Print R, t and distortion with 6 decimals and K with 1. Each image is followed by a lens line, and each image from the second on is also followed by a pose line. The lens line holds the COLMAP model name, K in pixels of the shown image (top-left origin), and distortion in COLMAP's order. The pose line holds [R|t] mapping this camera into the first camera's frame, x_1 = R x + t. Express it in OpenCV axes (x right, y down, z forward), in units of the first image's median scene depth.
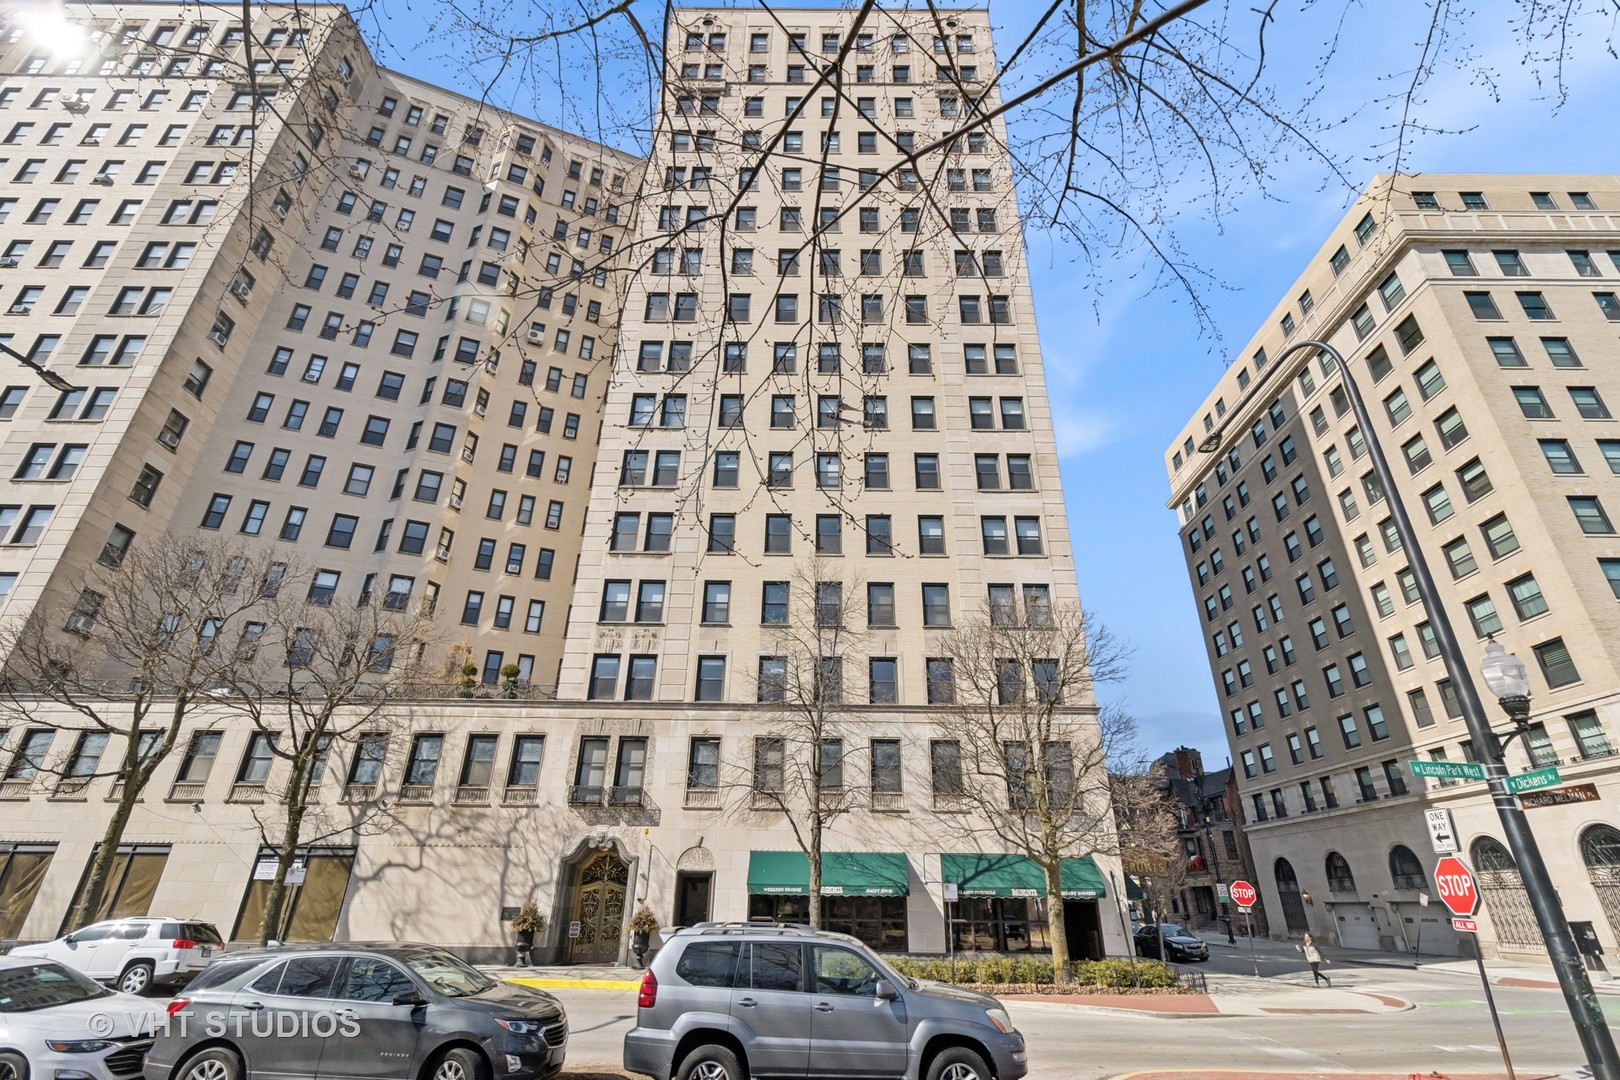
lens RADIAL K [[750.5, 0, 812.8], [0, 750.5, 516.9], [0, 0, 1]] dist [-0.001504, 0.000178]
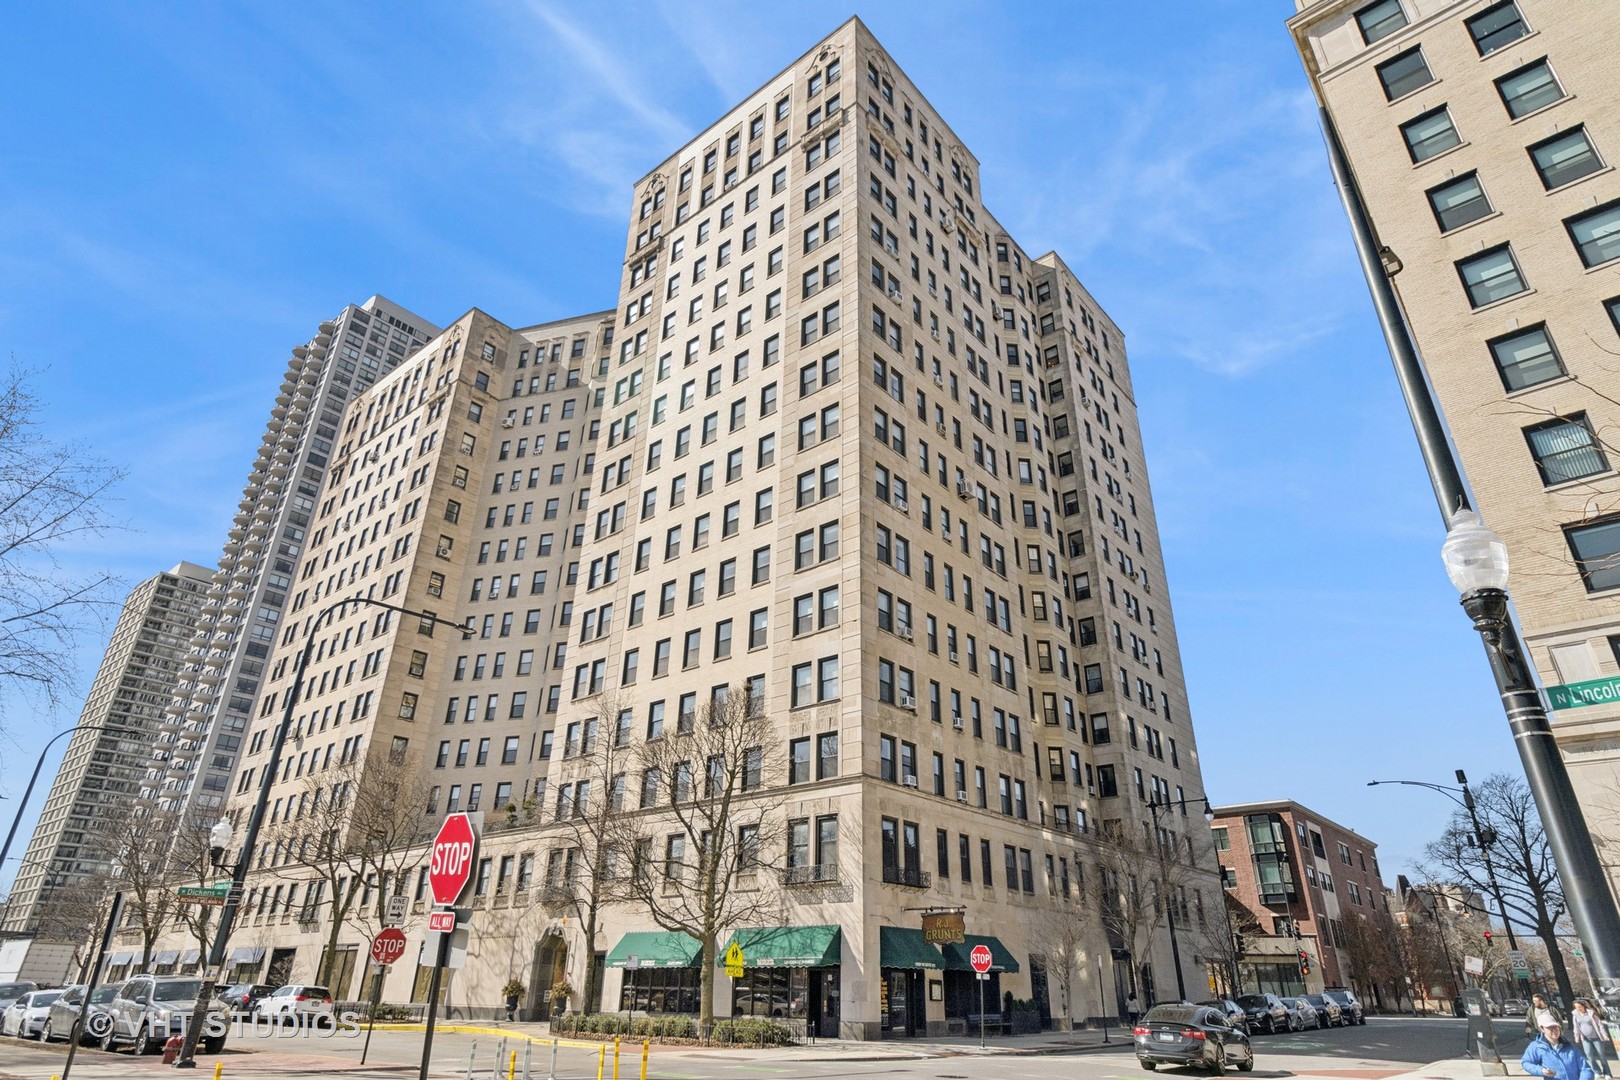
lens RADIAL K [[900.2, 0, 805.7], [0, 900.2, 459.8], [0, 0, 1]] dist [0.000158, -0.000791]
pose [[0.756905, -0.334088, -0.561676, 1.138085], [0.303306, 0.940868, -0.150903, 0.012237], [0.578878, -0.056140, 0.813479, -0.016091]]
